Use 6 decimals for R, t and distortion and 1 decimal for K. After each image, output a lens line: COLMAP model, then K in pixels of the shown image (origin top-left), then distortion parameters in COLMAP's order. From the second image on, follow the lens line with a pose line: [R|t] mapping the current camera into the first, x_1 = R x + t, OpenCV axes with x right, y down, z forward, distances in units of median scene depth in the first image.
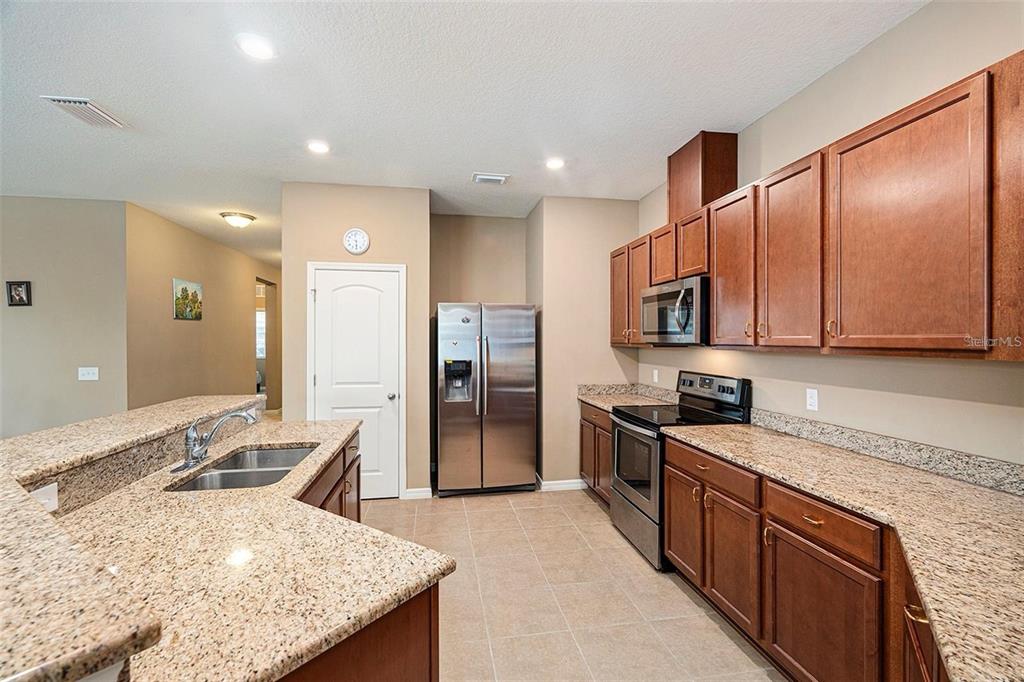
lens RADIAL K [[456.1, 0, 507.7], [0, 456.1, 342.0], [0, 0, 1]] dist [-0.004581, 0.000822]
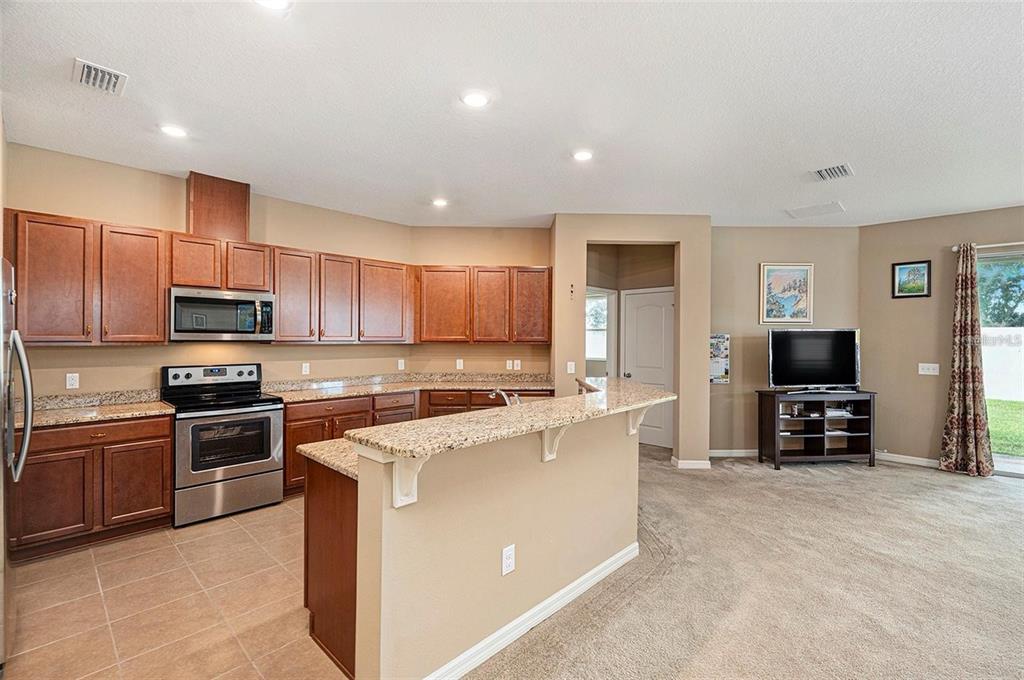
lens RADIAL K [[456.1, 0, 508.0], [0, 456.1, 336.4], [0, 0, 1]] dist [-0.004581, 0.000822]
pose [[-0.601057, -0.002121, 0.799203, -1.028356], [-0.000469, 0.999997, 0.002302, -0.011627], [-0.799206, 0.001009, -0.601057, 1.082369]]
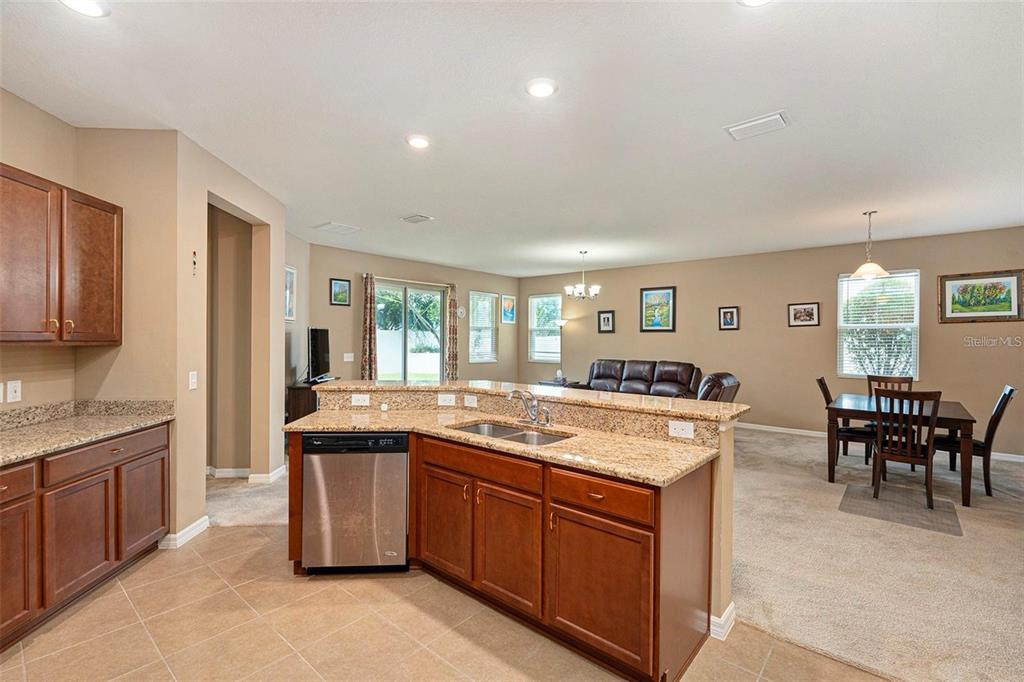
lens RADIAL K [[456.1, 0, 502.5], [0, 456.1, 339.4], [0, 0, 1]] dist [-0.004581, 0.000822]
pose [[-0.780509, 0.001384, -0.625142, 0.136858], [-0.002858, 0.999979, 0.005782, 0.001418], [0.625137, 0.006300, -0.780489, 1.174300]]
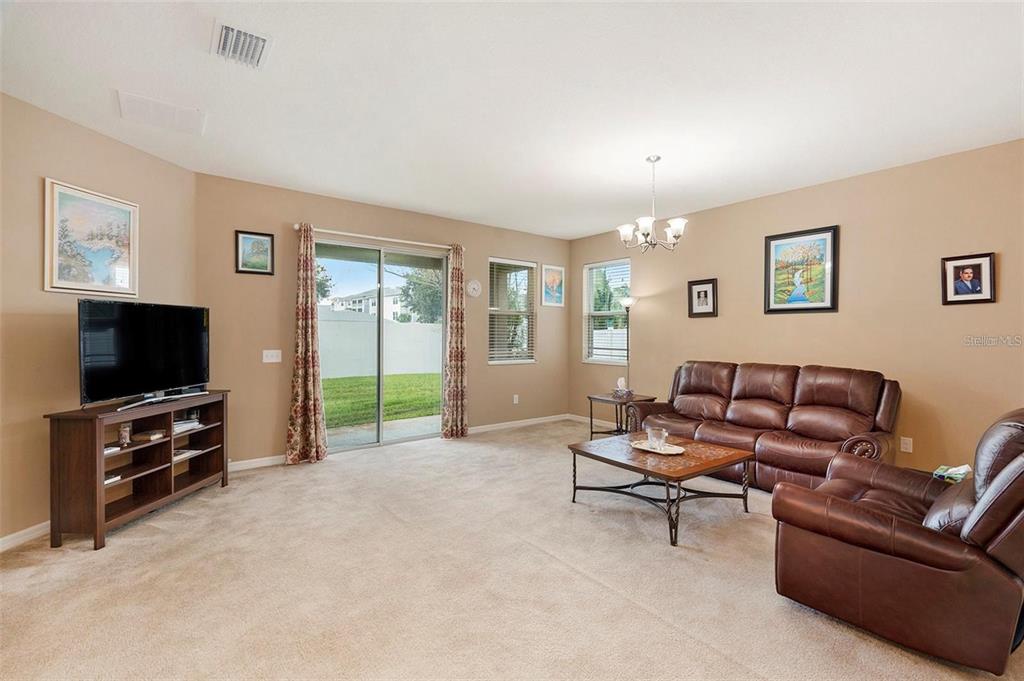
lens RADIAL K [[456.1, 0, 517.8], [0, 456.1, 338.7], [0, 0, 1]] dist [-0.004581, 0.000822]
pose [[-0.877411, 0.007977, -0.479673, -0.643673], [0.001126, 0.999893, 0.014569, 0.029330], [0.479738, 0.012243, -0.877326, 0.583137]]
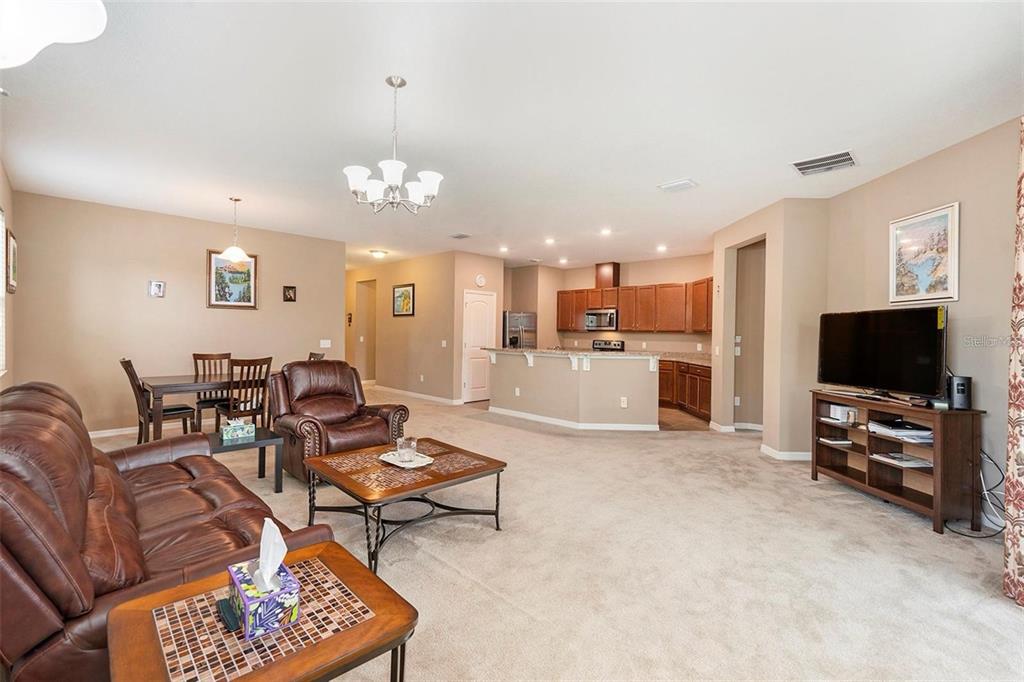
lens RADIAL K [[456.1, 0, 519.2], [0, 456.1, 333.6], [0, 0, 1]] dist [-0.004581, 0.000822]
pose [[0.798840, 0.009750, 0.601464, -1.760846], [-0.011463, 0.999934, -0.000984, 0.034487], [-0.601434, -0.006108, 0.798899, -1.002252]]
